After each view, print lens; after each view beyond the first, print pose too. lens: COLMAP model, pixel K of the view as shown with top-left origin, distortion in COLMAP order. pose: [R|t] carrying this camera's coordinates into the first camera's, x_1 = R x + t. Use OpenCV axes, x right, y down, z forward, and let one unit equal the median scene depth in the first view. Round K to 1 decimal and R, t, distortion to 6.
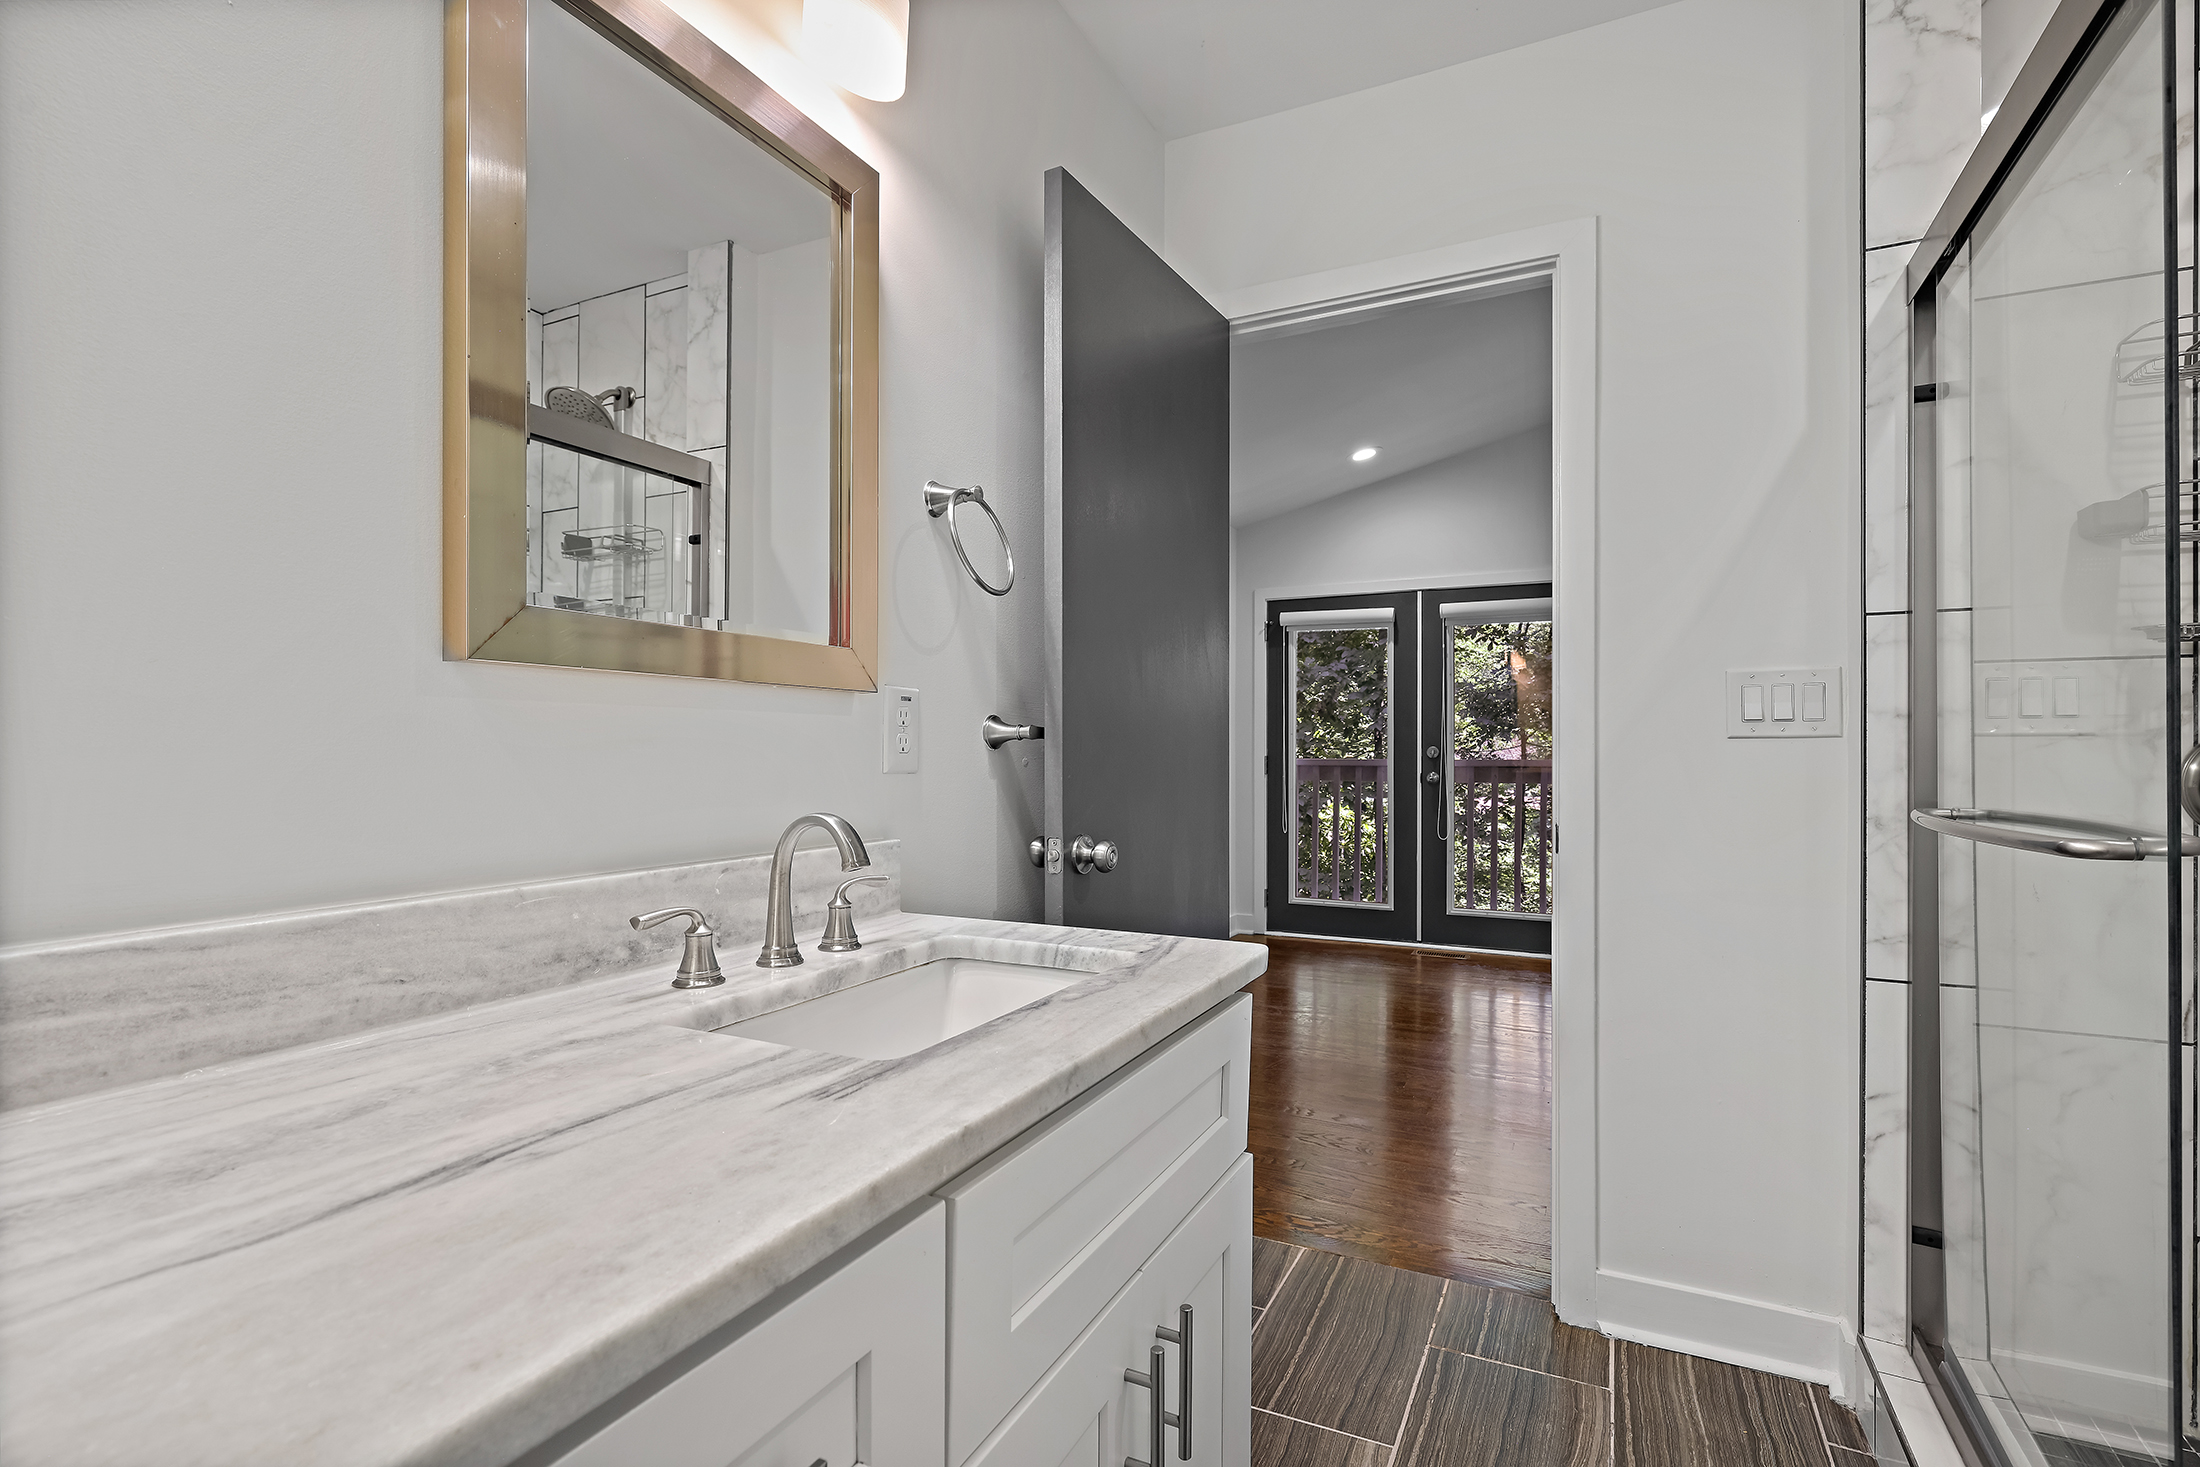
lens RADIAL K [[1036.3, 0, 1091.8], [0, 1036.3, 753.3], [0, 0, 1]] dist [-0.002494, -0.000620]
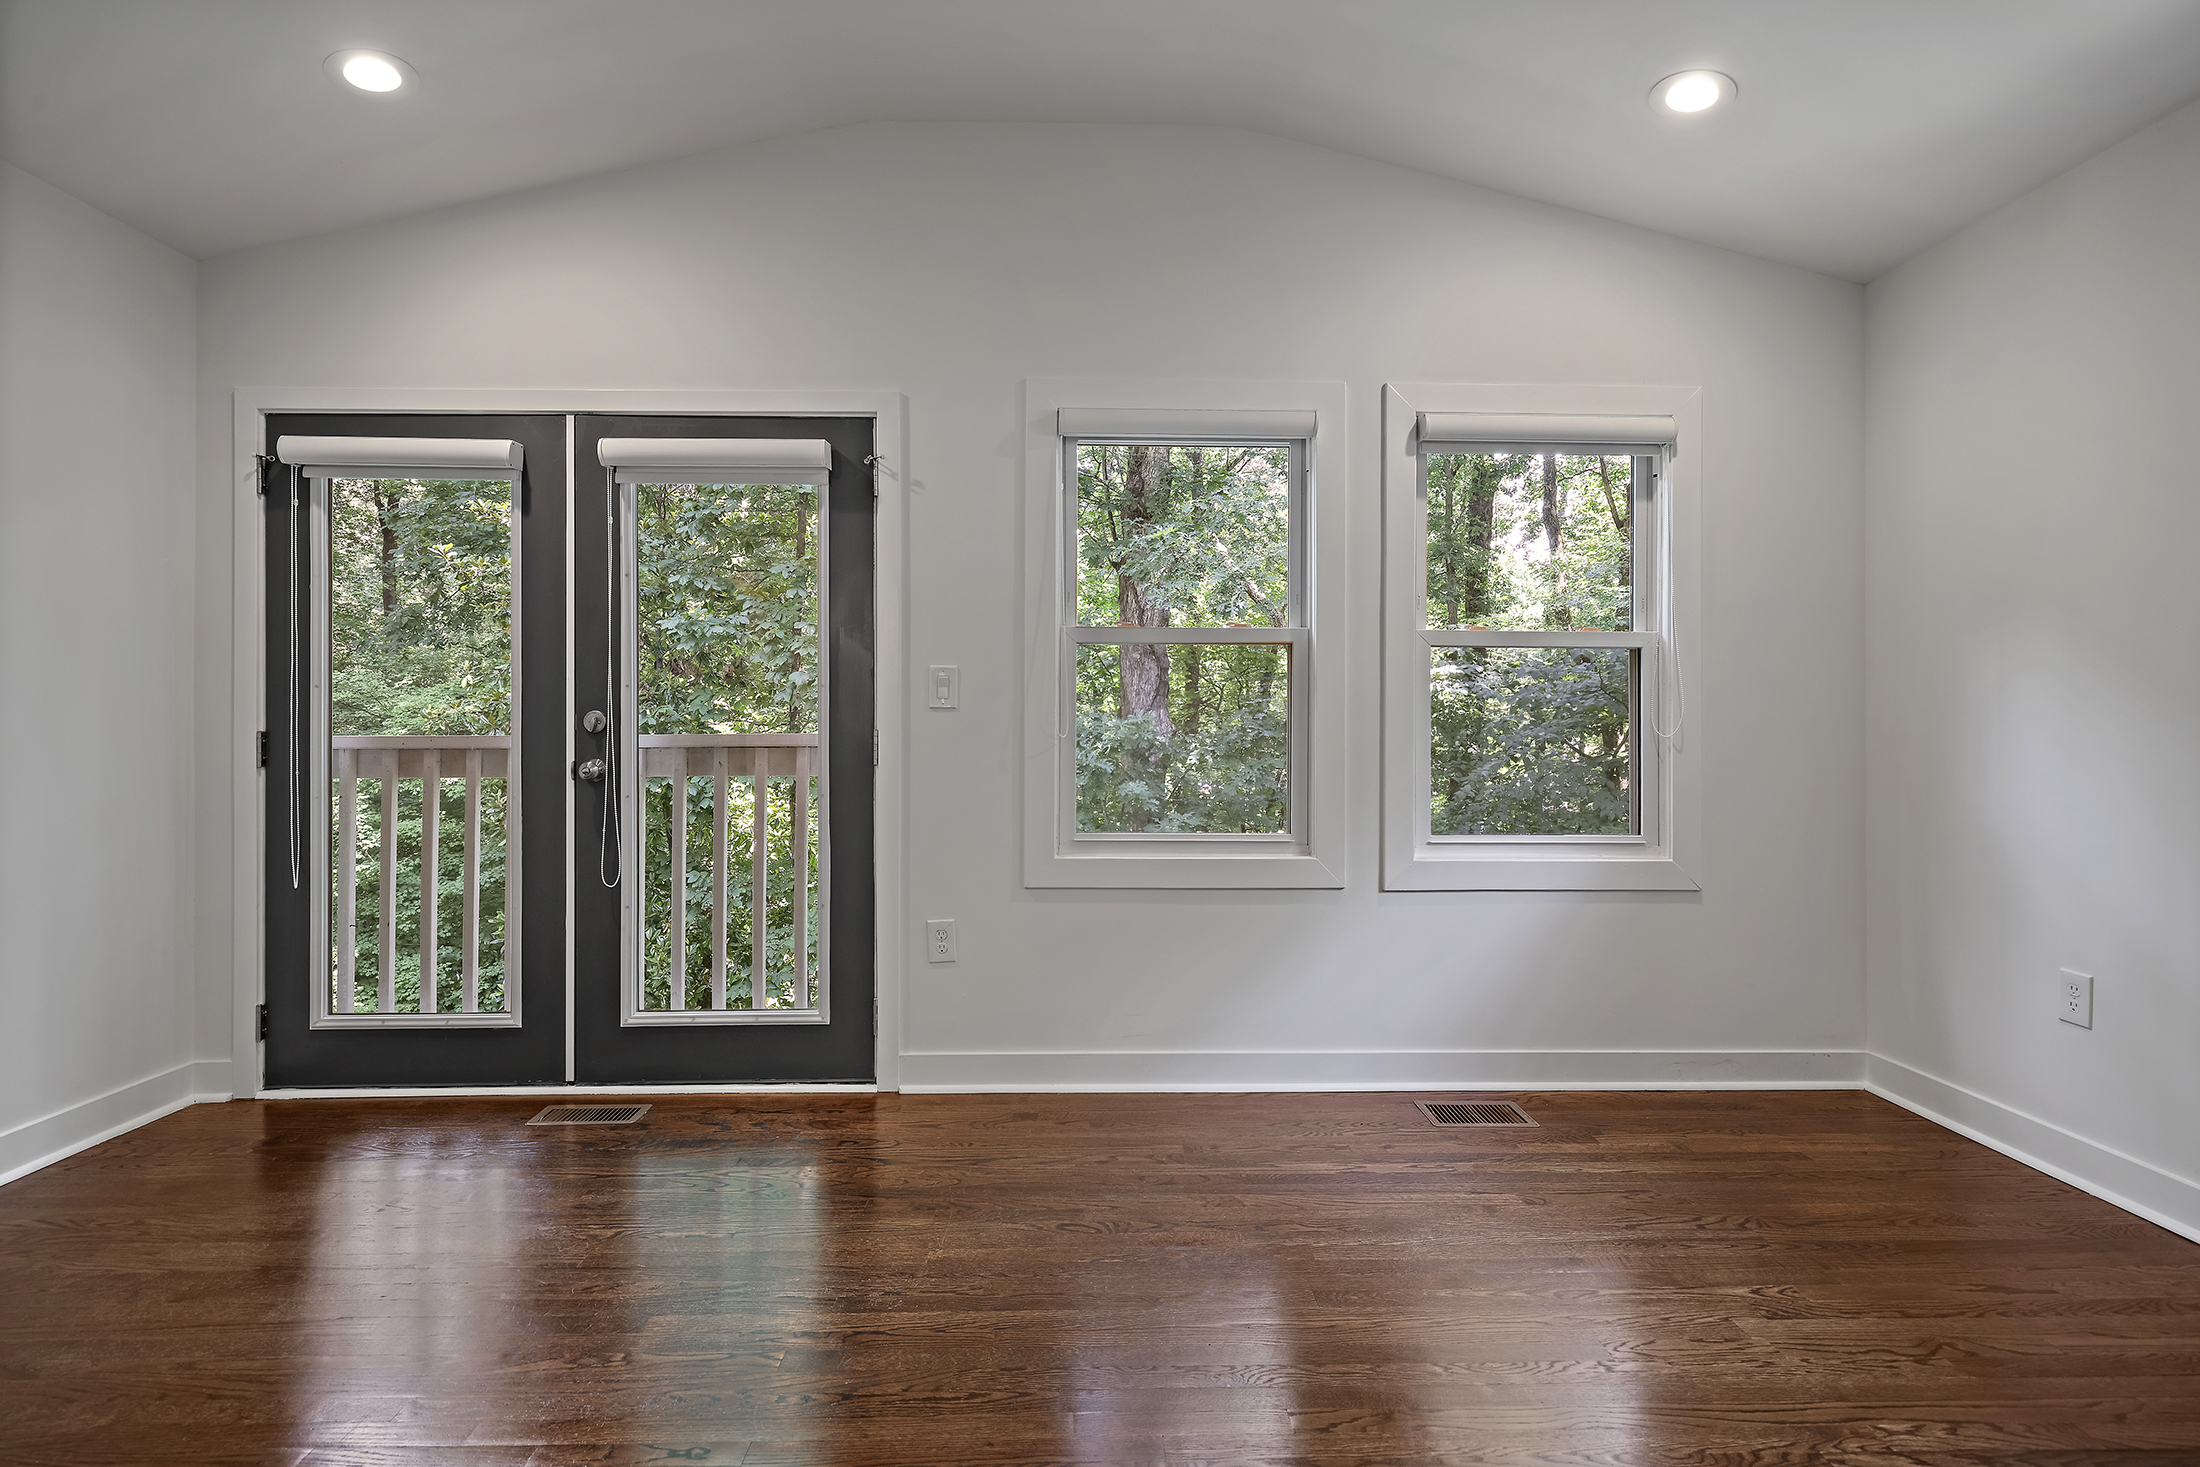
lens RADIAL K [[1036.3, 0, 1112.0], [0, 1036.3, 727.5], [0, 0, 1]] dist [-0.002494, -0.000620]
pose [[0.882053, -0.004804, 0.471126, 0.309596], [0.005122, 0.999987, 0.000606, 0.003048], [-0.471123, 0.001878, 0.882065, 0.405332]]
